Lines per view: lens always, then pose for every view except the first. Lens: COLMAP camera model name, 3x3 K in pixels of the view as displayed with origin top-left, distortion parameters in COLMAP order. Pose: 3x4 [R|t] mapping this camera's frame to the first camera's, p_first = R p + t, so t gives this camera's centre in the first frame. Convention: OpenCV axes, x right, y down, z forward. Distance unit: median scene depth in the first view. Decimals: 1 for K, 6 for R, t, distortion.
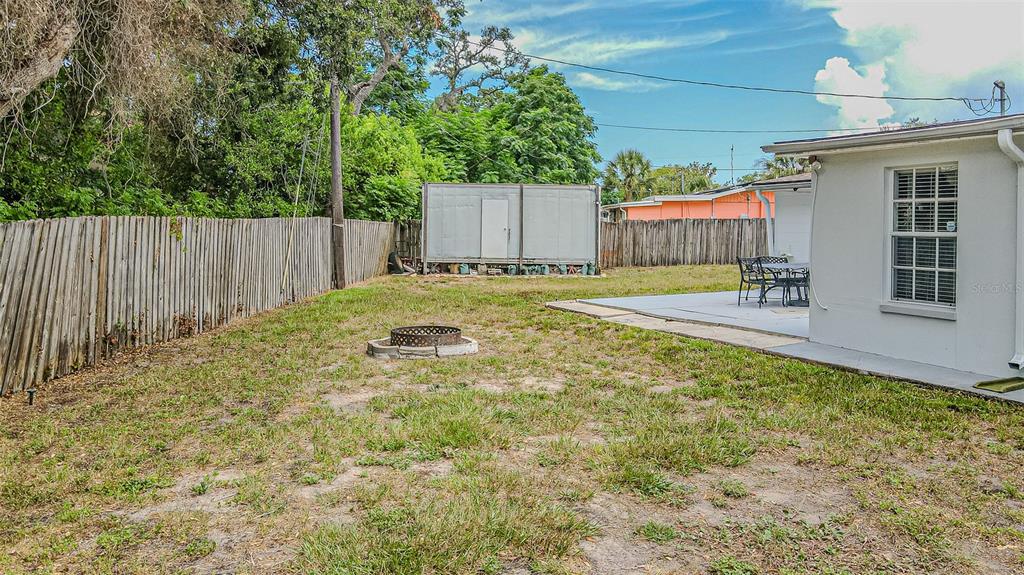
lens RADIAL K [[761.1, 0, 516.3], [0, 761.1, 284.4], [0, 0, 1]] dist [-0.005421, 0.036251]
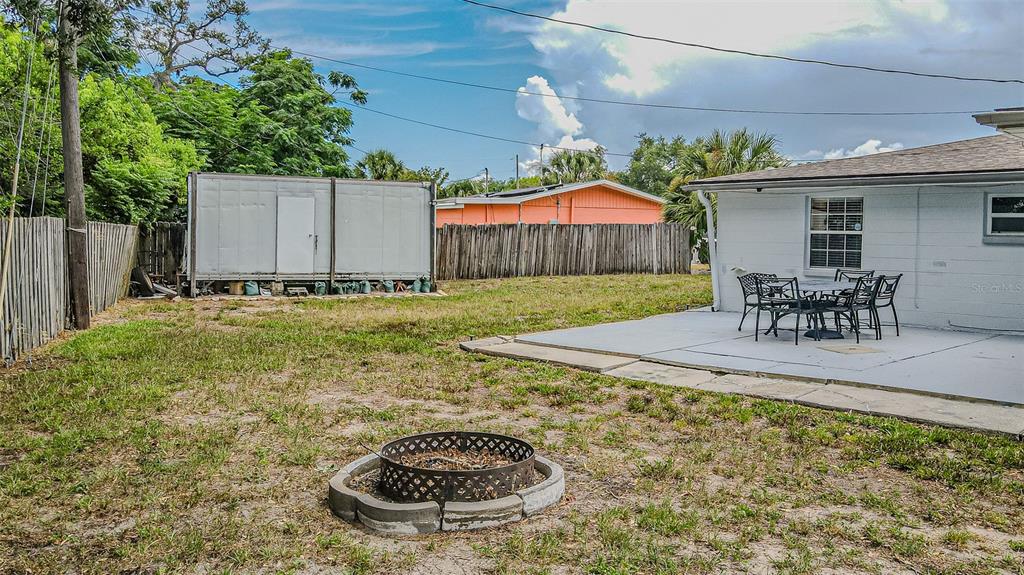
lens RADIAL K [[725.1, 0, 512.6], [0, 725.1, 273.4], [0, 0, 1]] dist [0.006008, 0.008640]
pose [[0.918219, -0.019875, 0.395574, -0.113017], [0.026393, 0.999591, -0.011042, -0.019893], [-0.395193, 0.020580, 0.918368, 0.233946]]
